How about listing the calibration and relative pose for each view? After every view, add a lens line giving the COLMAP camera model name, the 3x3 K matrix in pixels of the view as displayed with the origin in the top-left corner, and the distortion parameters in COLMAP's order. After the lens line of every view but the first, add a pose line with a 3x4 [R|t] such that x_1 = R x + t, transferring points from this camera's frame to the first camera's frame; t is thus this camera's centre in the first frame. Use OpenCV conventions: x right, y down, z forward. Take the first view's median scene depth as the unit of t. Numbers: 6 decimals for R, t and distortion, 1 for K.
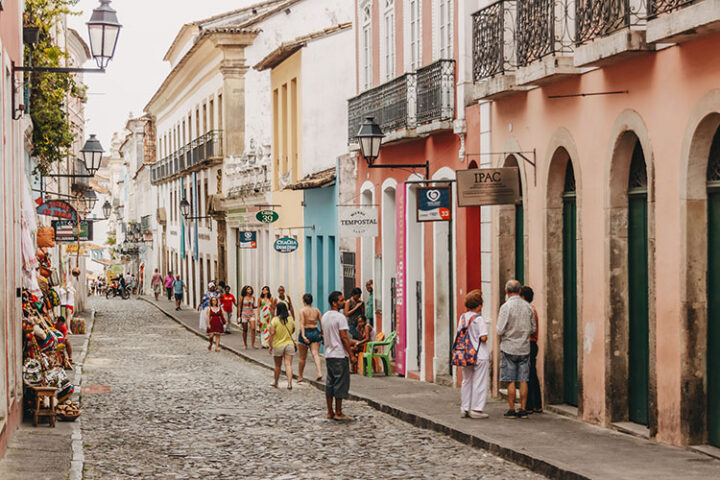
lens RADIAL K [[1760.1, 0, 360.0], [0, 1760.1, 240.0], [0, 0, 1]] dist [0.002435, 0.121807]
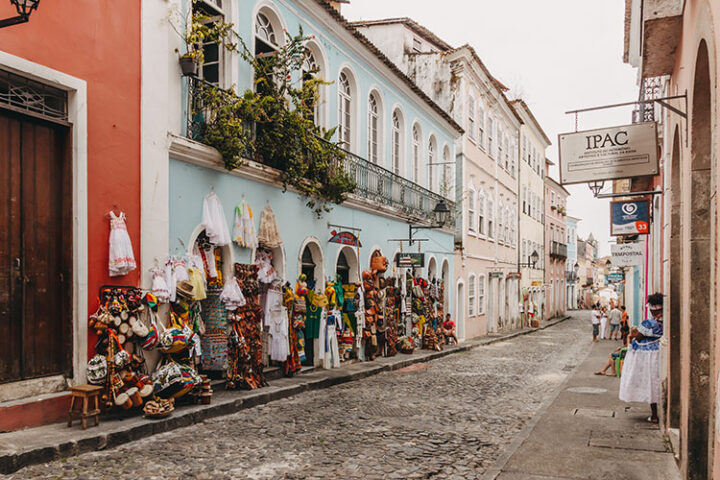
lens RADIAL K [[604.6, 0, 359.9], [0, 604.6, 288.2], [0, 0, 1]] dist [-0.002620, -0.001027]
pose [[0.825655, 0.012239, -0.564042, 0.108745], [-0.013065, 0.999911, 0.002572, 0.020278], [0.564024, 0.005246, 0.825742, 0.635904]]
